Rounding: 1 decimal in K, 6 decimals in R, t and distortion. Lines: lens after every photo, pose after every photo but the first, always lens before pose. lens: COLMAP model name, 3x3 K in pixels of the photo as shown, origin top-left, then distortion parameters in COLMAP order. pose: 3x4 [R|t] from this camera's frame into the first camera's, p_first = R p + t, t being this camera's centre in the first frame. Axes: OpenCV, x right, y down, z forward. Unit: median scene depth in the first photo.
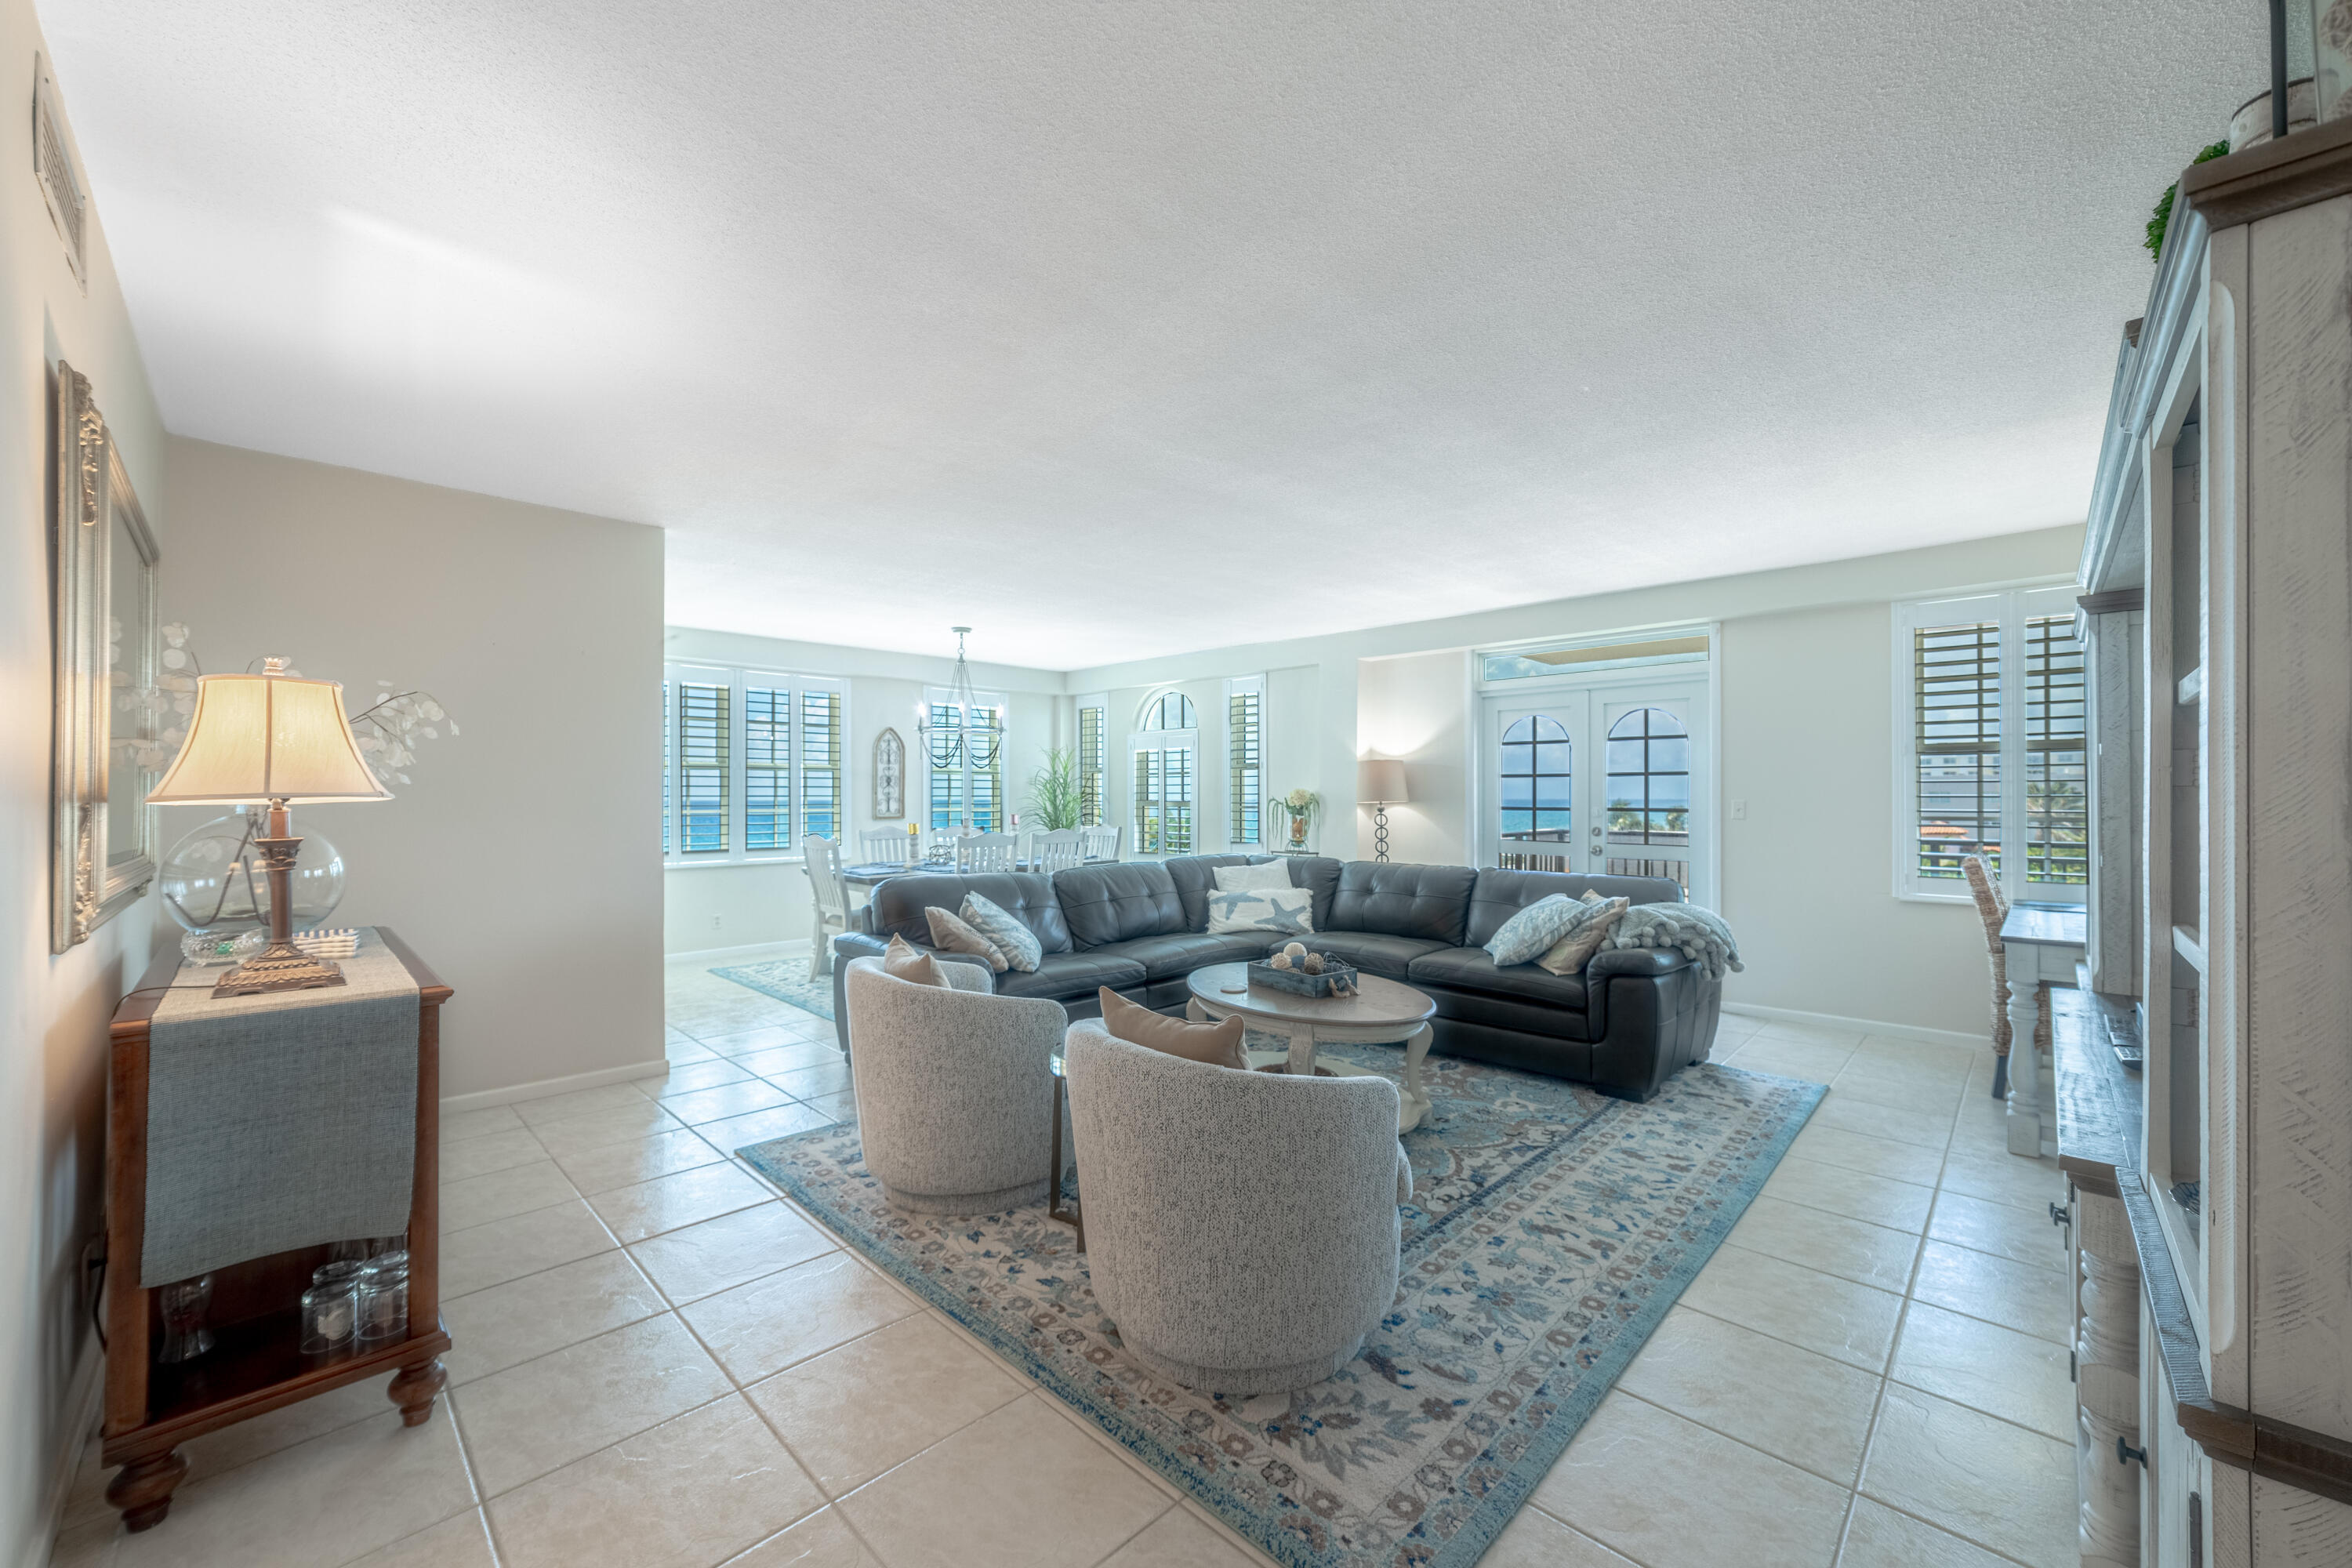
lens RADIAL K [[943.6, 0, 1181.4], [0, 943.6, 796.1], [0, 0, 1]] dist [-0.002343, 0.001200]
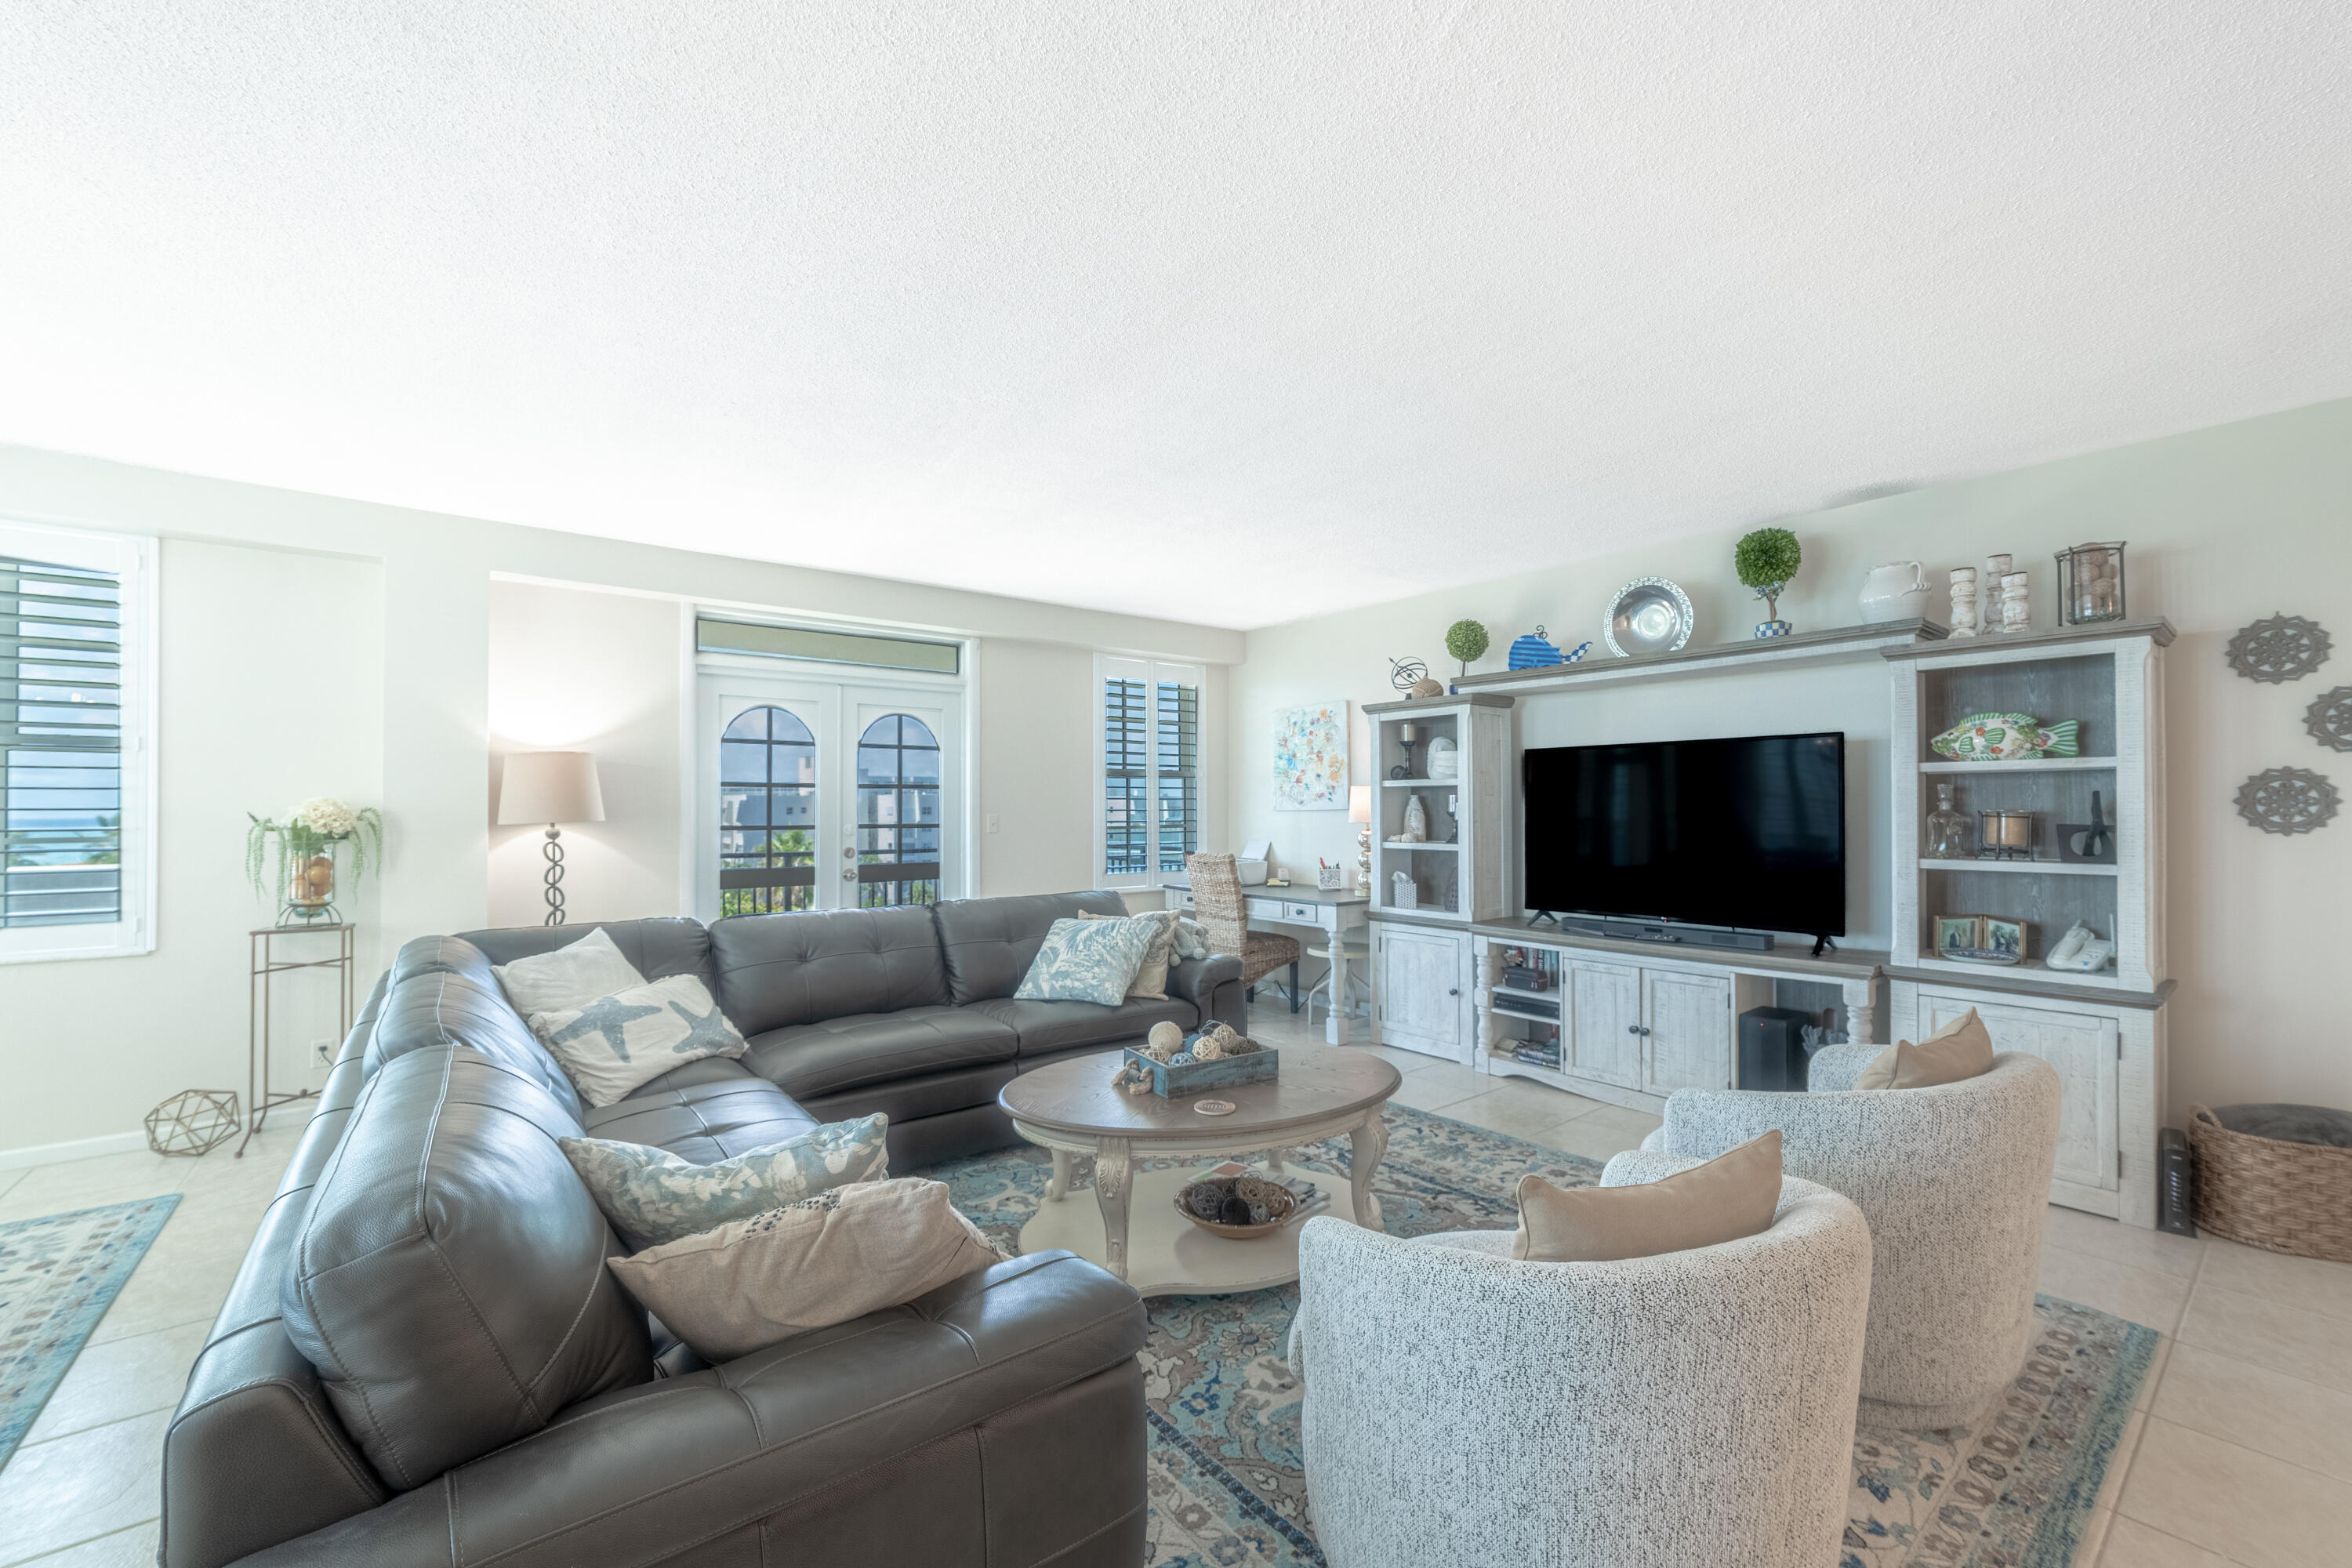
lens RADIAL K [[943.6, 0, 1235.4], [0, 943.6, 800.9], [0, 0, 1]] dist [-0.002343, 0.001200]
pose [[0.106571, 0.004969, 0.994293, -0.666490], [-0.000400, 0.999988, -0.004955, -0.007188], [-0.994305, 0.000131, 0.106571, 1.024247]]
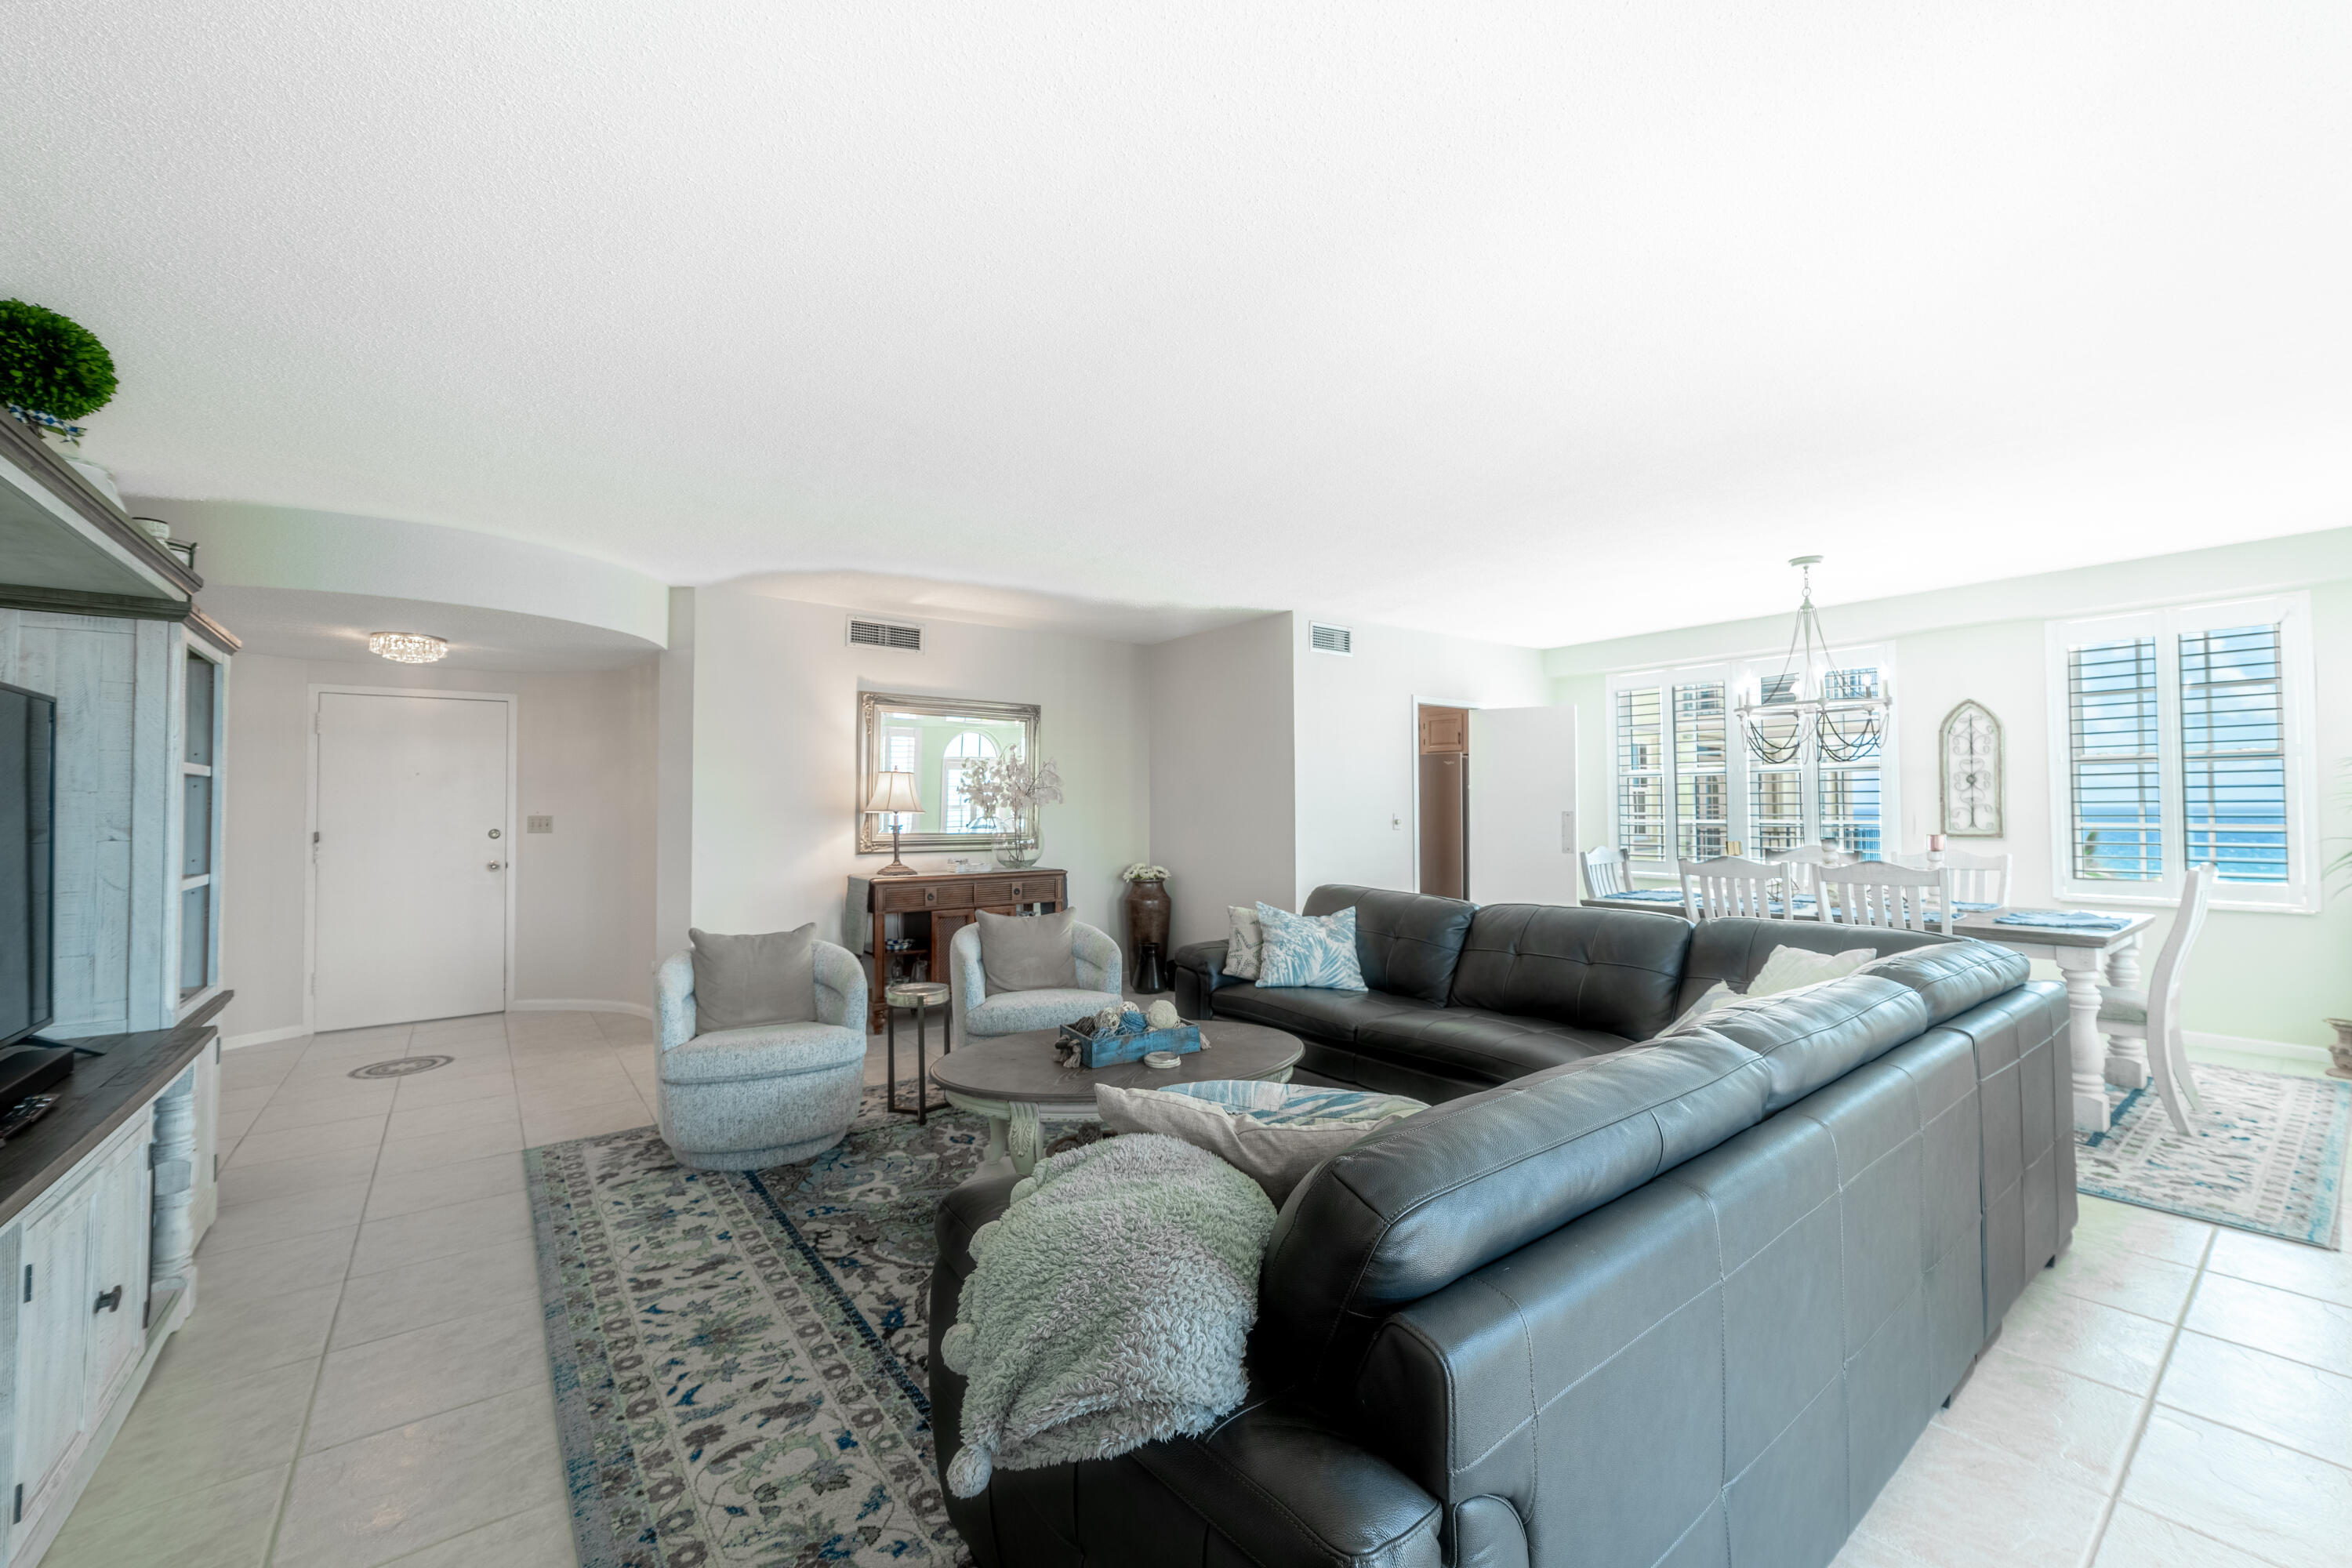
lens RADIAL K [[943.6, 0, 1183.6], [0, 943.6, 793.9], [0, 0, 1]] dist [-0.002343, 0.001200]
pose [[-0.179275, -0.014005, -0.983699, 1.029555], [0.008234, 0.999842, -0.015736, -0.002221], [0.983765, -0.010921, -0.179131, 1.358644]]
